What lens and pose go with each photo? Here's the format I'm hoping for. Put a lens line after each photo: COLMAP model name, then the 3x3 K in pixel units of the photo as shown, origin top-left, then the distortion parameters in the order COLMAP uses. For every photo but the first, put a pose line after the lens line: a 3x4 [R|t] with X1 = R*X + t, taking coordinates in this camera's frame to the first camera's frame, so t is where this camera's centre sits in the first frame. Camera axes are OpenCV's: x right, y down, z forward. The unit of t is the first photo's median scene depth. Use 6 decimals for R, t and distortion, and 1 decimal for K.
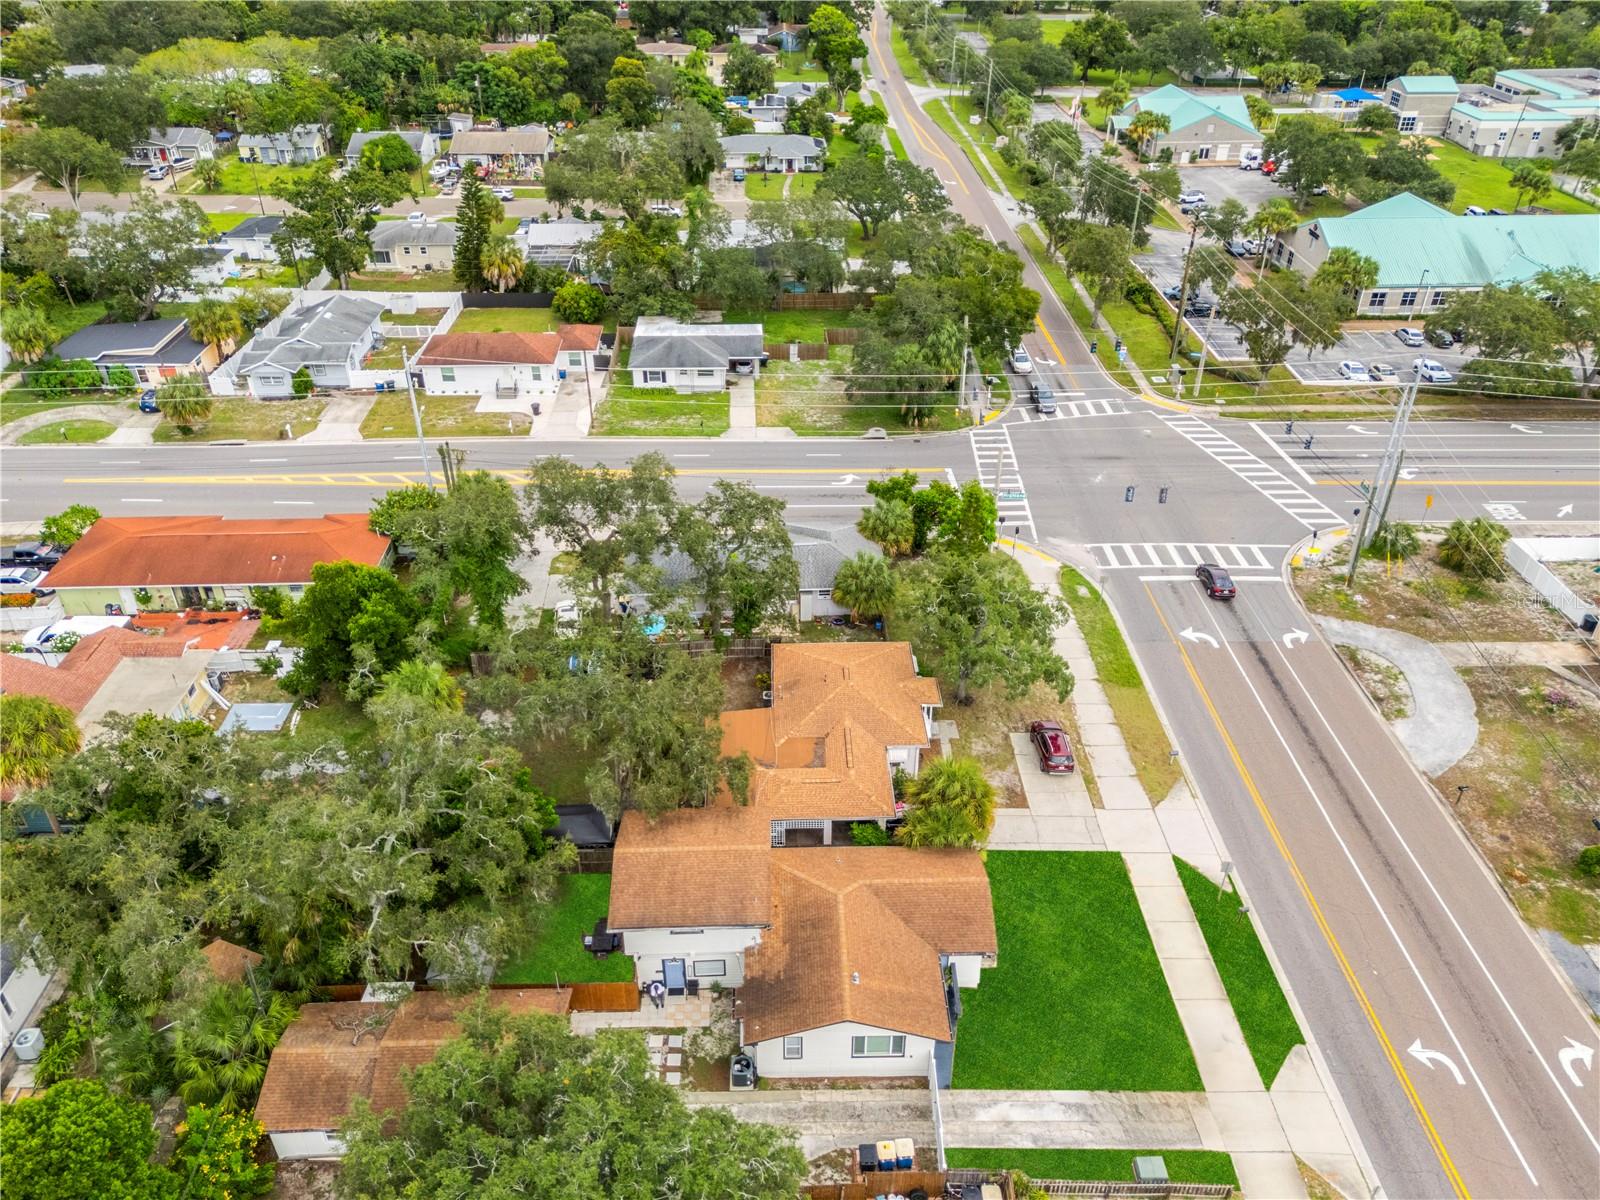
lens RADIAL K [[1174.0, 0, 798.8], [0, 1174.0, 610.9], [0, 0, 1]] dist [0.076979, -0.080458]
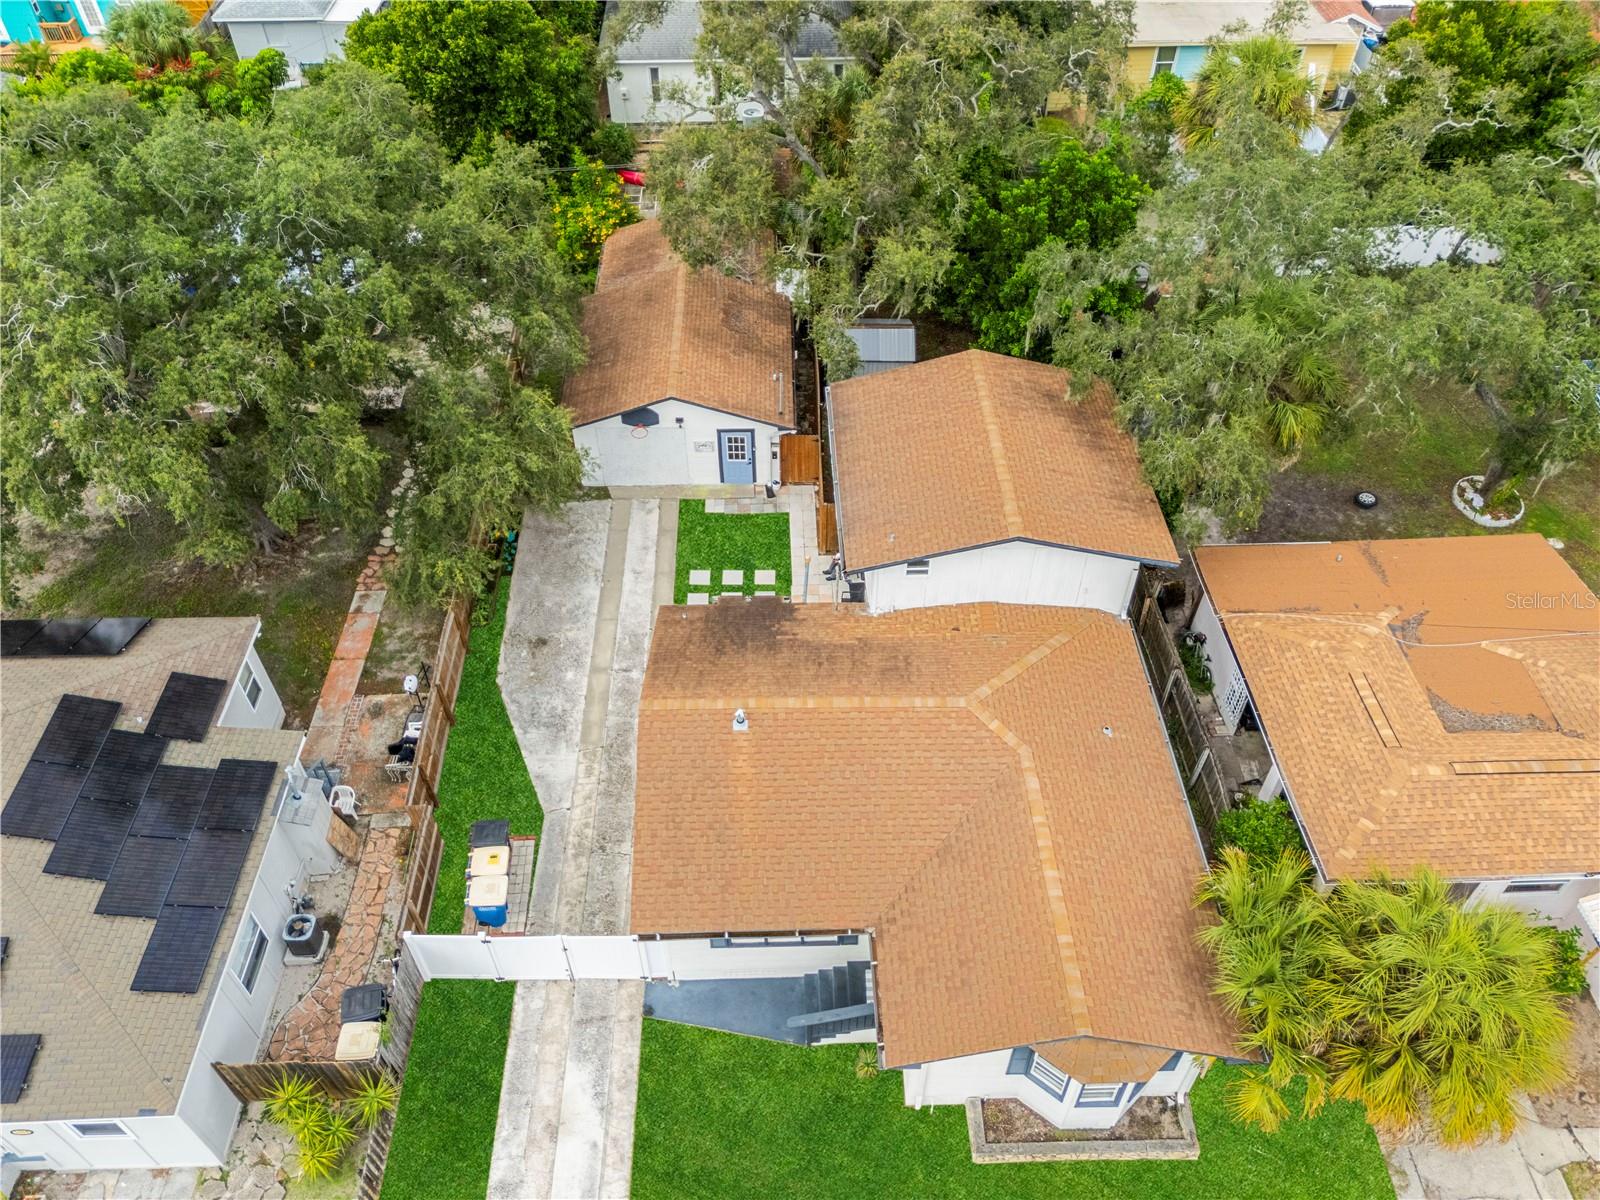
lens RADIAL K [[1174.0, 0, 798.8], [0, 1174.0, 610.9], [0, 0, 1]] dist [0.076979, -0.080458]
pose [[0.002989, 0.715617, -0.698487, 0.326237], [-0.552794, 0.583246, 0.595184, -0.012430], [0.833313, 0.384340, 0.397332, 0.755111]]
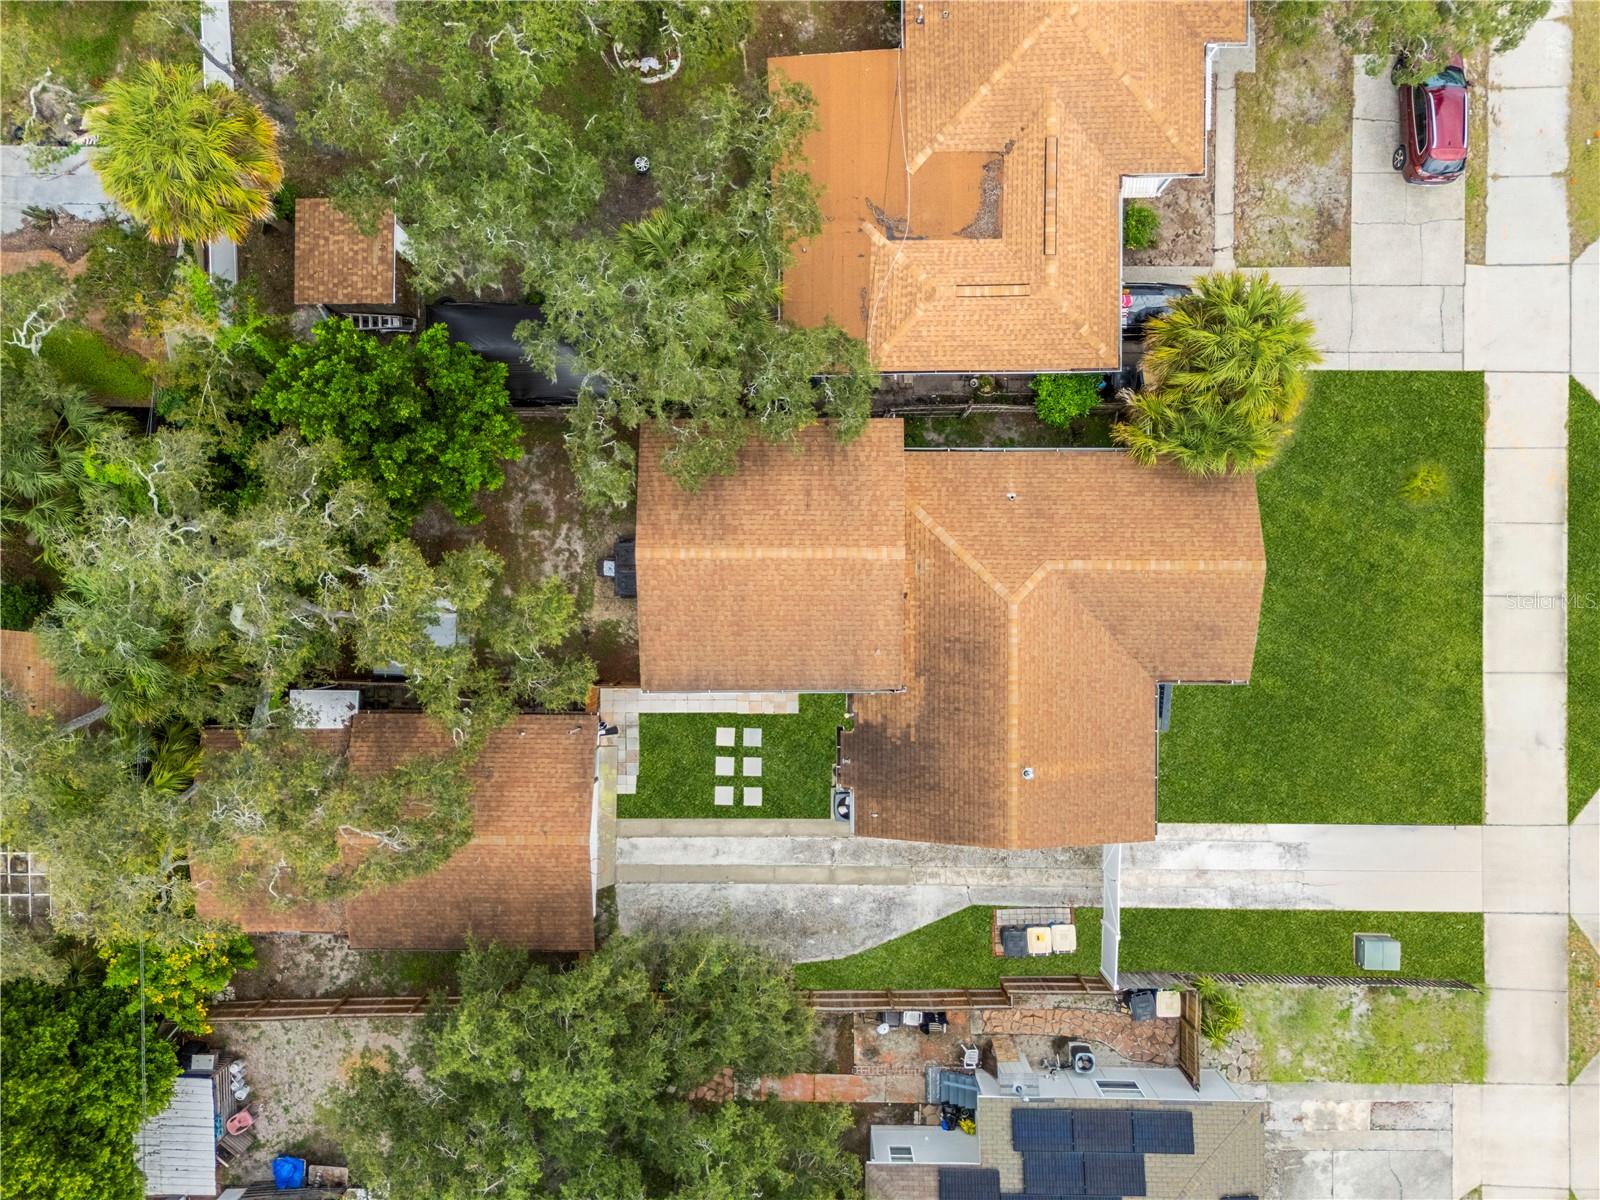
lens RADIAL K [[1174.0, 0, 798.8], [0, 1174.0, 610.9], [0, 0, 1]] dist [0.076979, -0.080458]
pose [[0.999552, 0.027995, -0.010573, -0.069327], [-0.006645, 0.552143, 0.833723, -0.261434], [0.029178, -0.833279, 0.552082, 0.661187]]
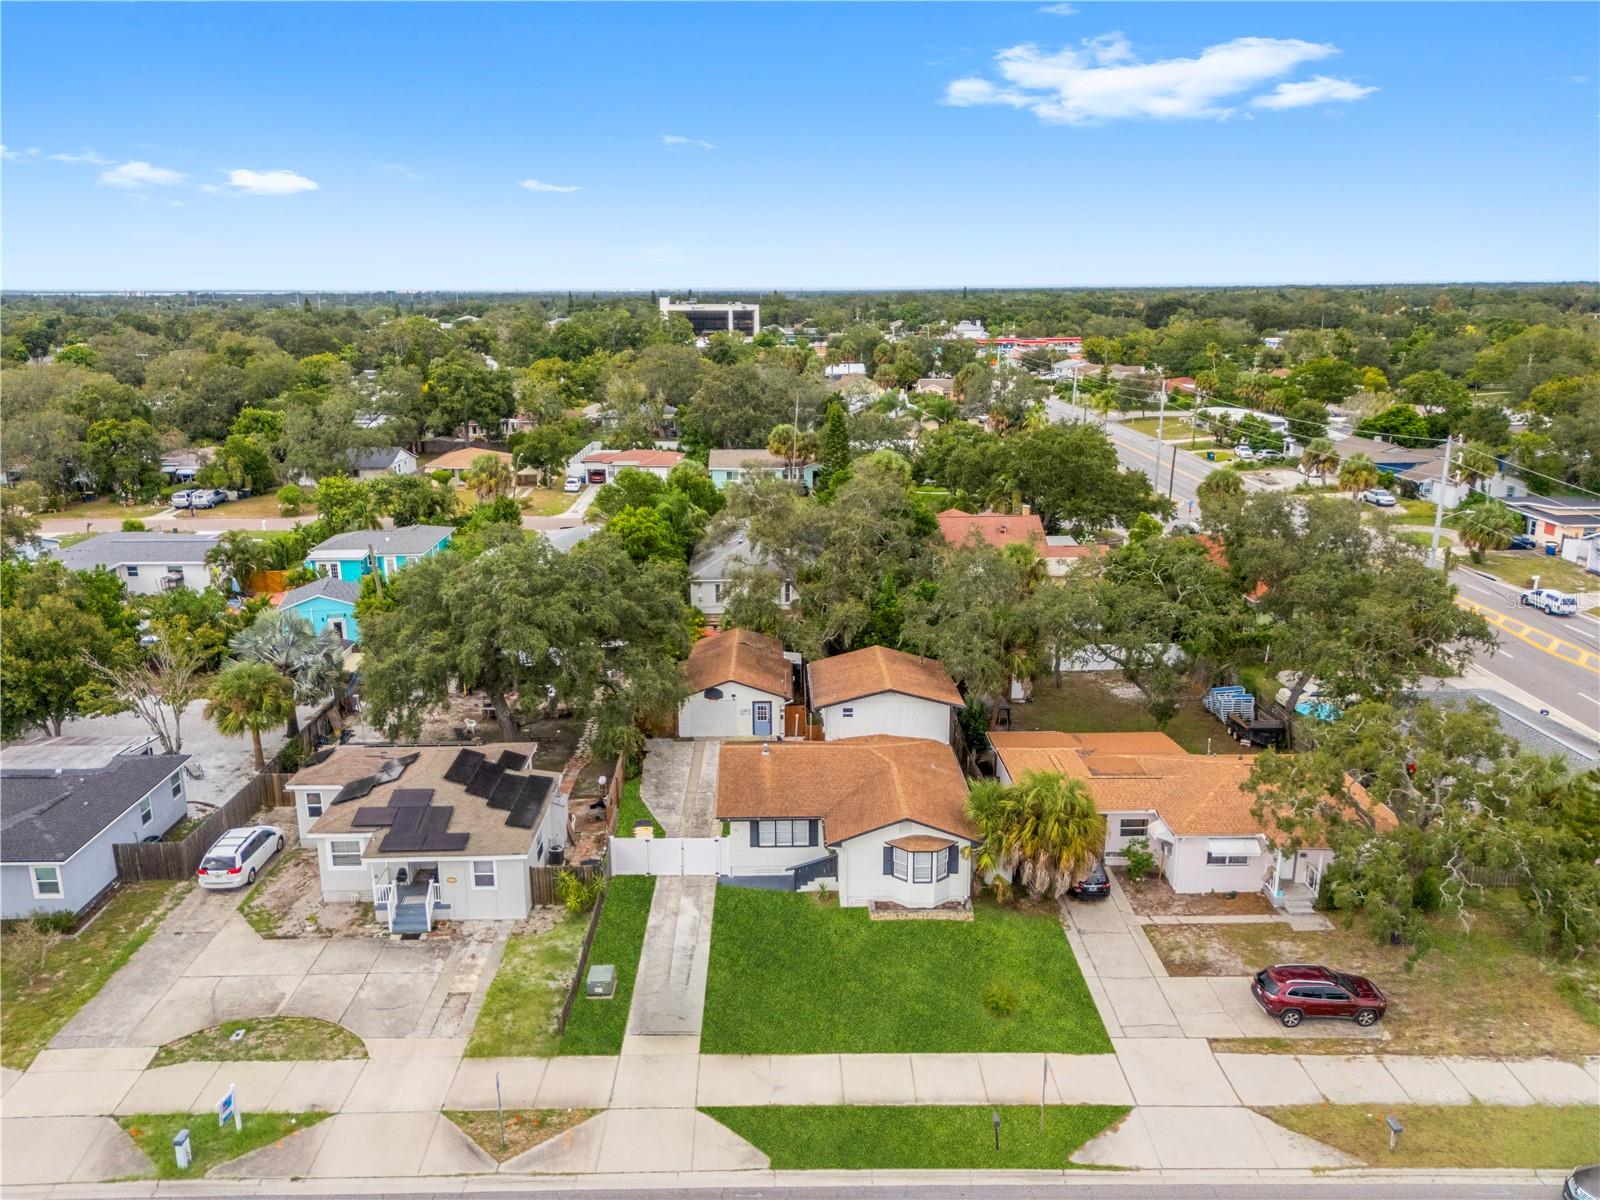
lens RADIAL K [[1174.0, 0, 798.8], [0, 1174.0, 610.9], [0, 0, 1]] dist [0.076979, -0.080458]
pose [[-0.003984, 0.264109, -0.964485, 0.977328], [-0.551374, 0.804053, 0.222455, -0.044284], [0.834249, 0.532678, 0.142420, 0.747642]]
